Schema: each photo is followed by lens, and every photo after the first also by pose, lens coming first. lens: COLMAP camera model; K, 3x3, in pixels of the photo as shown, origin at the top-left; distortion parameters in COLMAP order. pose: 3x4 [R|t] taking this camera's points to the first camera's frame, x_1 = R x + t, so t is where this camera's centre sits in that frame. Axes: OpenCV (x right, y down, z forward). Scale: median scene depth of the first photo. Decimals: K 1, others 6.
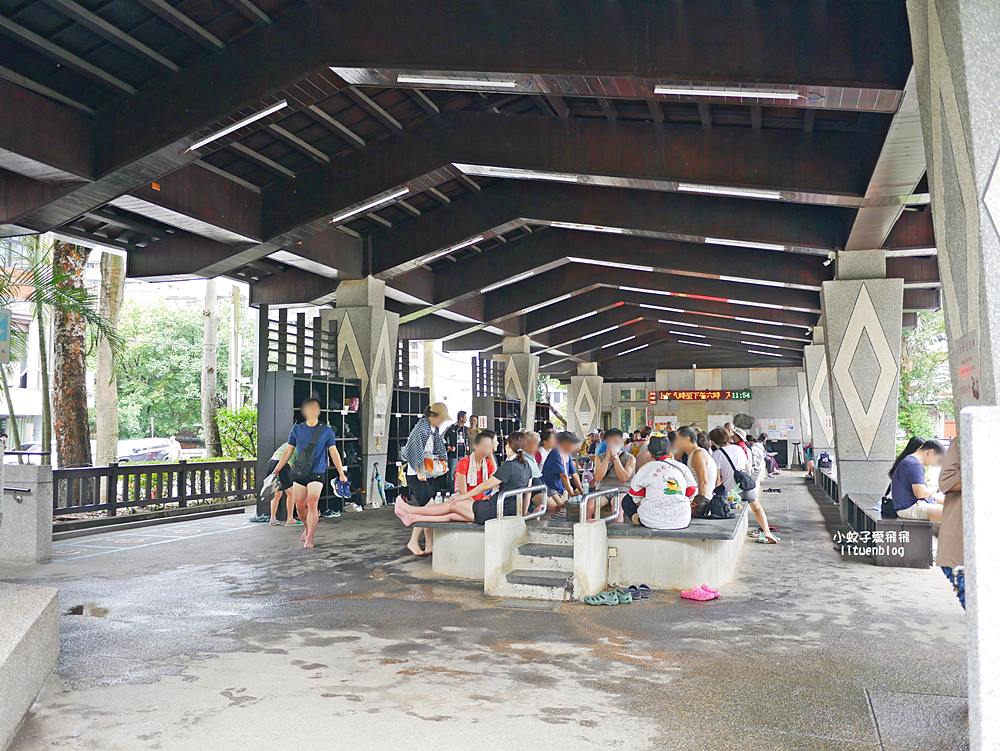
lens RADIAL K [[828.5, 0, 500.6], [0, 828.5, 401.7], [0, 0, 1]] dist [-0.038989, -0.001520]
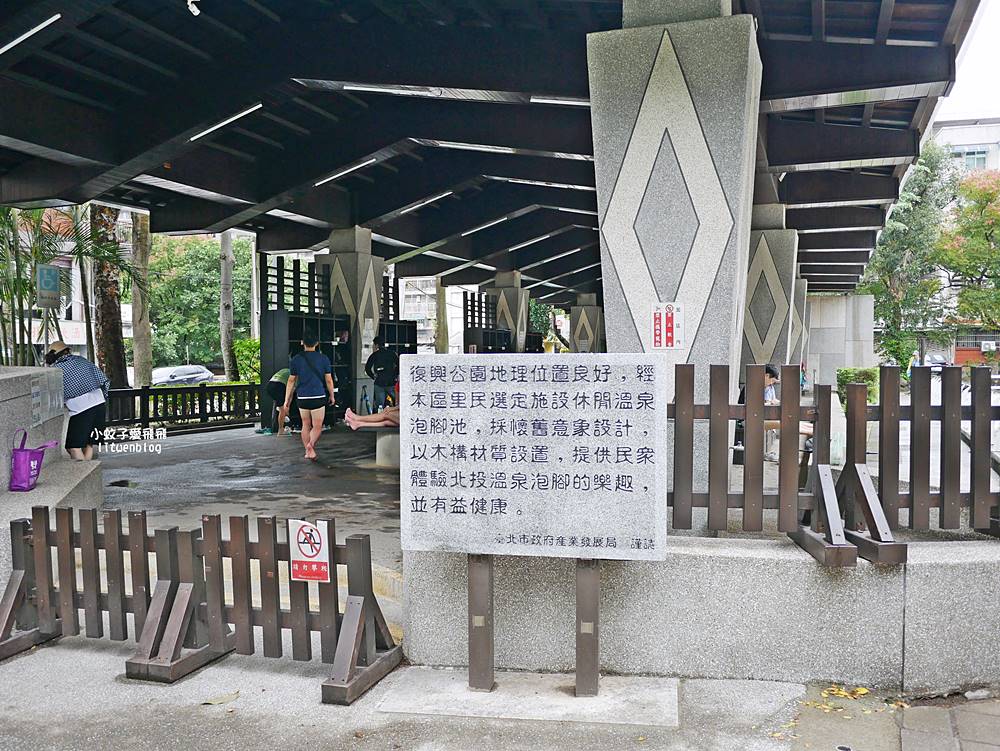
lens RADIAL K [[828.5, 0, 500.6], [0, 828.5, 401.7], [0, 0, 1]] dist [-0.038989, -0.001520]
pose [[0.999001, 0.001157, -0.044667, 0.100620], [0.002810, 0.996059, 0.088653, -0.008128], [0.044593, -0.088690, 0.995061, -0.178268]]
